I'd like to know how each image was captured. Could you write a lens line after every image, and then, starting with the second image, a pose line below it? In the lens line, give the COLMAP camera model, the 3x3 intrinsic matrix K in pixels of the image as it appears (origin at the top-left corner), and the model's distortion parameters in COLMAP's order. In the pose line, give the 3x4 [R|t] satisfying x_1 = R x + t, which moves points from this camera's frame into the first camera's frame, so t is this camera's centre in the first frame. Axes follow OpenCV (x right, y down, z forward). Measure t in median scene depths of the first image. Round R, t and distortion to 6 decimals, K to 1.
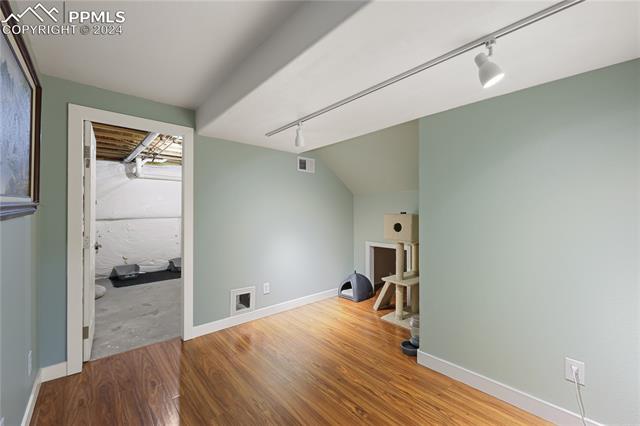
lens RADIAL K [[254.5, 0, 319.3], [0, 254.5, 211.4], [0, 0, 1]] dist [0.003453, -0.000055]
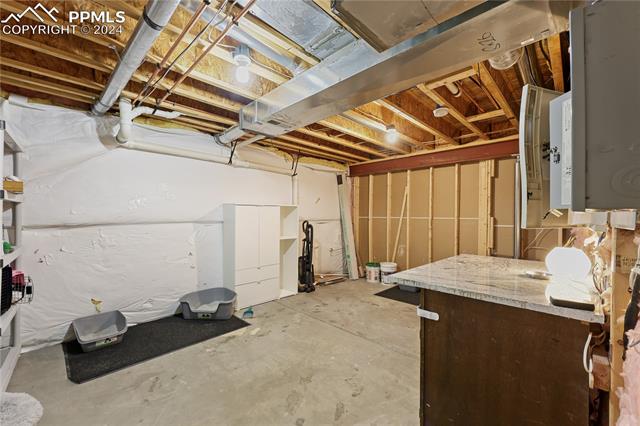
lens RADIAL K [[254.5, 0, 320.7], [0, 254.5, 215.4], [0, 0, 1]] dist [0.003453, -0.000055]
pose [[0.997518, 0.000776, 0.070407, -0.350386], [-0.000535, 0.999994, -0.003450, 0.011642], [-0.070409, 0.003403, 0.997512, 0.459285]]
